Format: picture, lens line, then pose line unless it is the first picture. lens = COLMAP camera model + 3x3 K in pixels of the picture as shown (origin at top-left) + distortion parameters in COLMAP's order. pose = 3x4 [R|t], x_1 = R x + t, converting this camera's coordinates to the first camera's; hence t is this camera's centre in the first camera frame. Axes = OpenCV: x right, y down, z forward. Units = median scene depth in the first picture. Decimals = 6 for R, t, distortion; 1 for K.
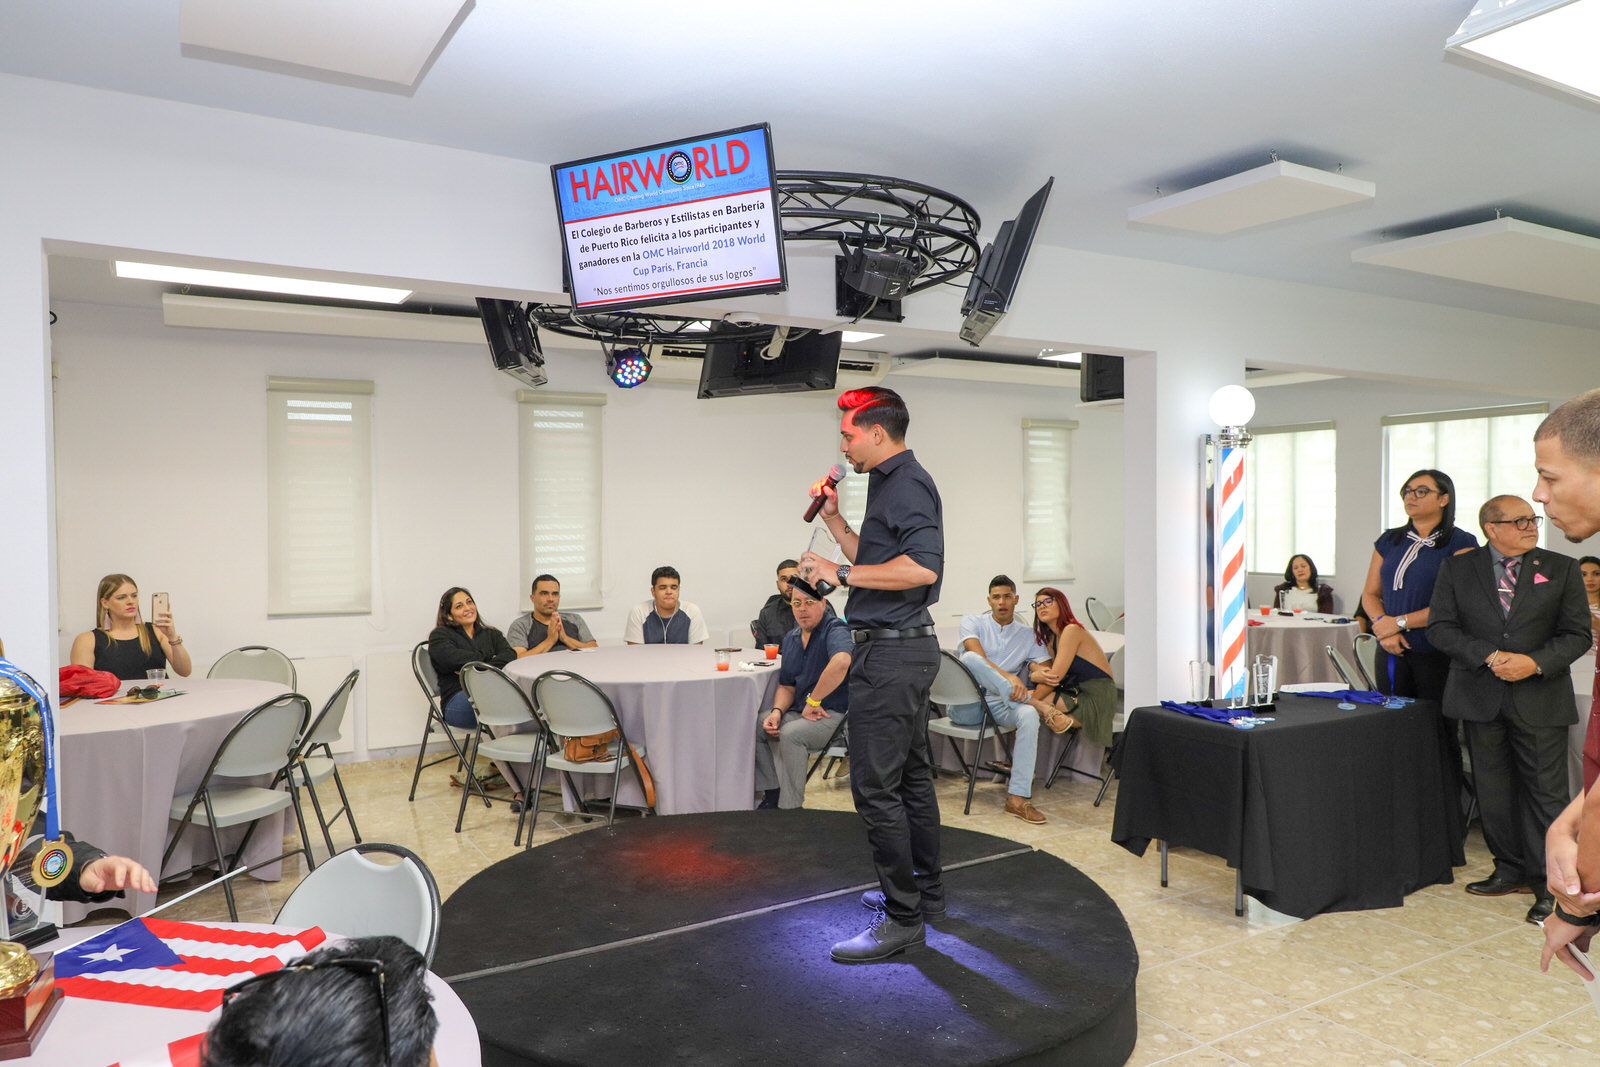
lens RADIAL K [[1090.2, 0, 800.0], [0, 1090.2, 533.5], [0, 0, 1]] dist [0.001938, -0.039427]
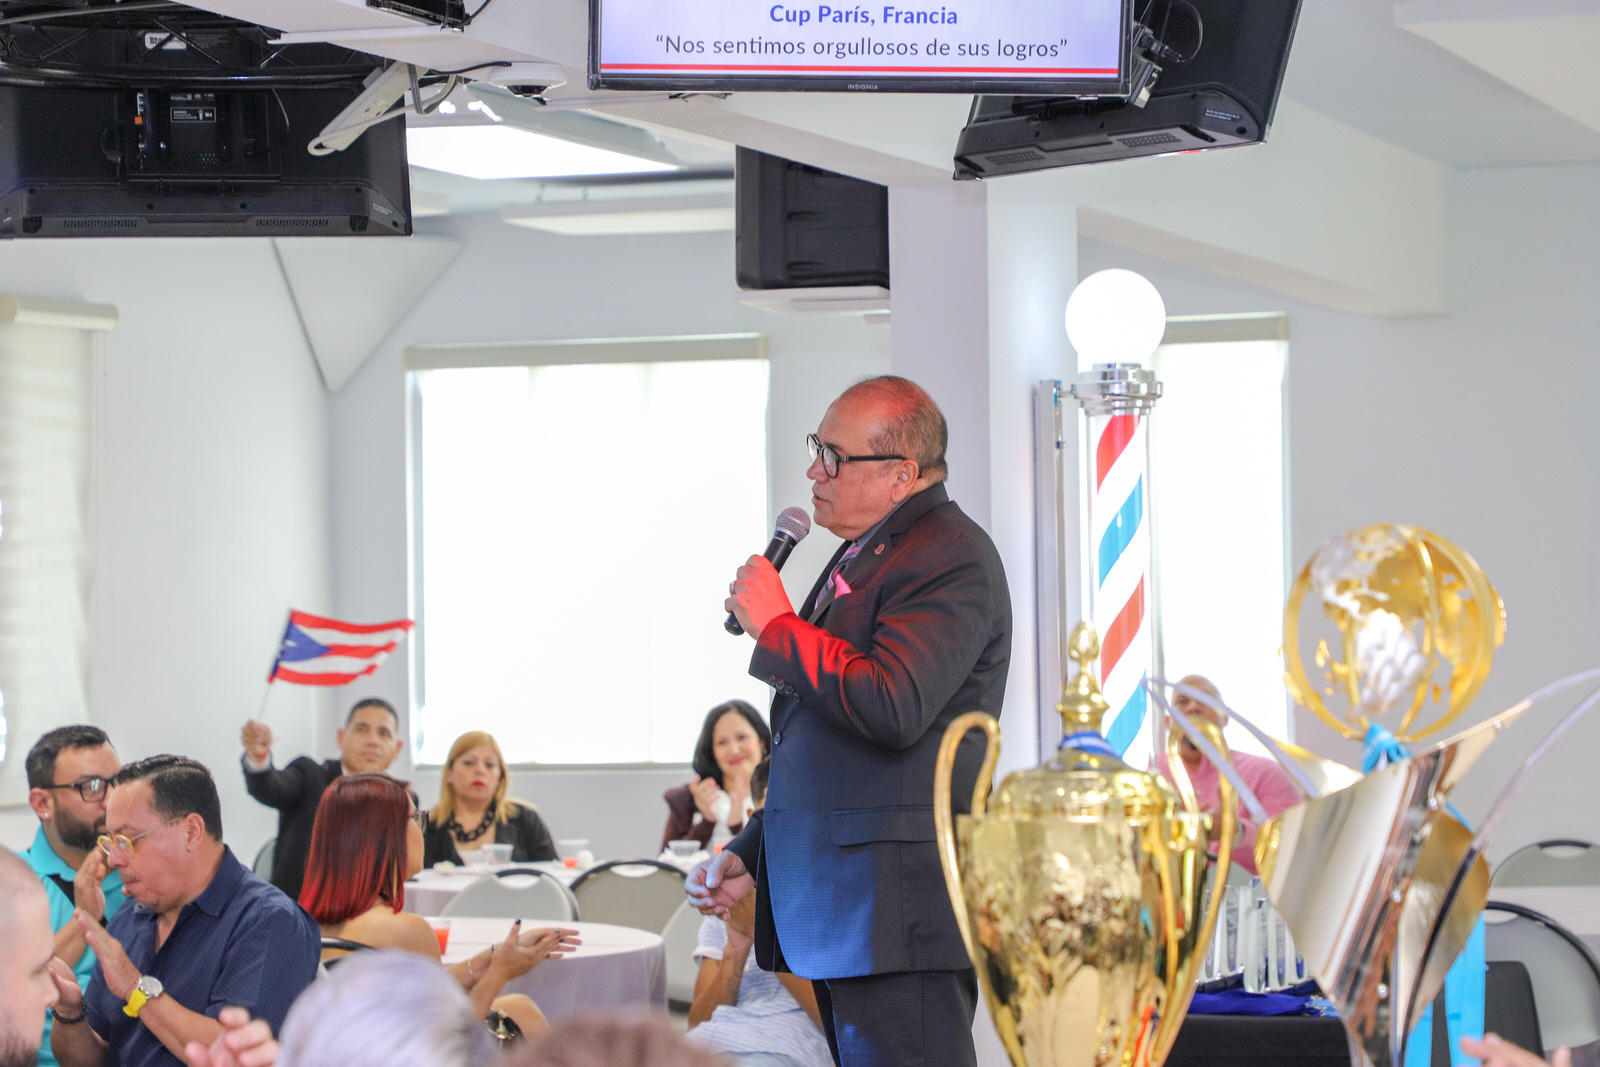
lens RADIAL K [[4481.8, 0, 800.0], [0, 4481.8, 533.5], [0, 0, 1]] dist [0.083988, -0.295701]
pose [[0.771515, 0.007540, 0.636166, -0.721909], [0.019693, 0.999168, -0.035726, 0.025167], [-0.635906, 0.040091, 0.770725, -0.244991]]
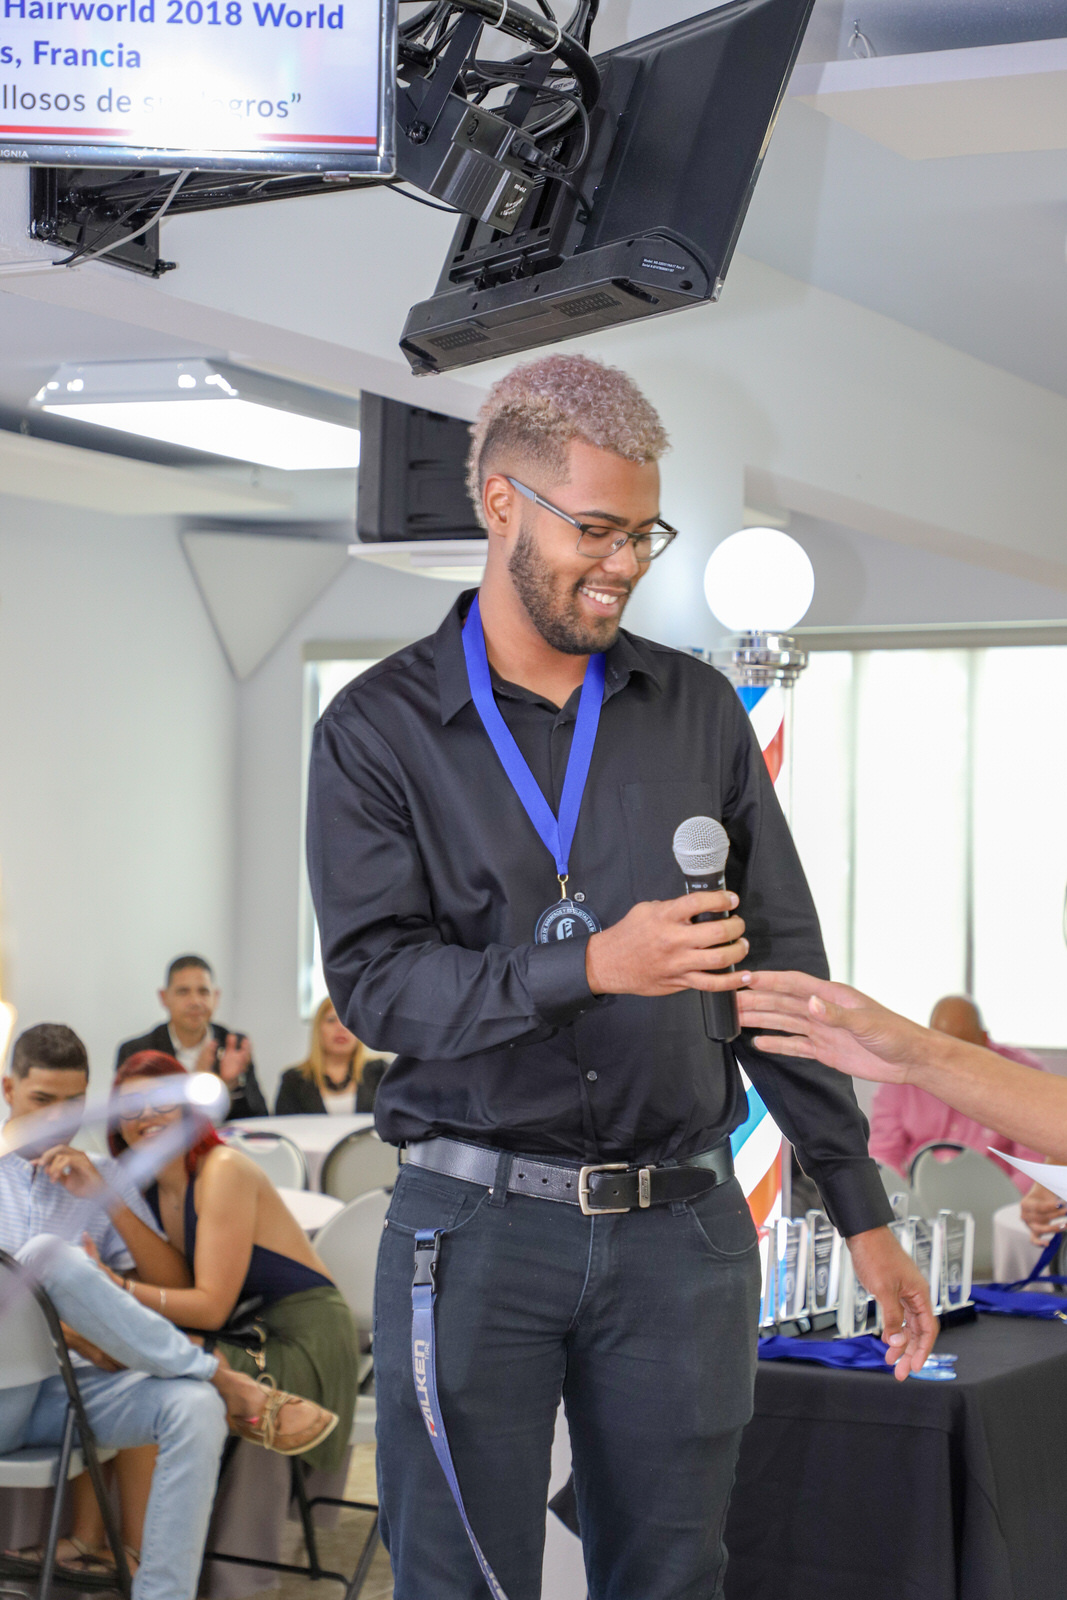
lens RADIAL K [[3283.5, 0, 457.8], [0, 3283.5, 825.9], [0, 0, 1]] dist [-0.033439, 0.087696]
pose [[0.854594, 0.032390, 0.518286, -0.273846], [-0.015393, 0.999194, -0.037063, 0.015770], [-0.519069, 0.023696, 0.854404, 0.035060]]
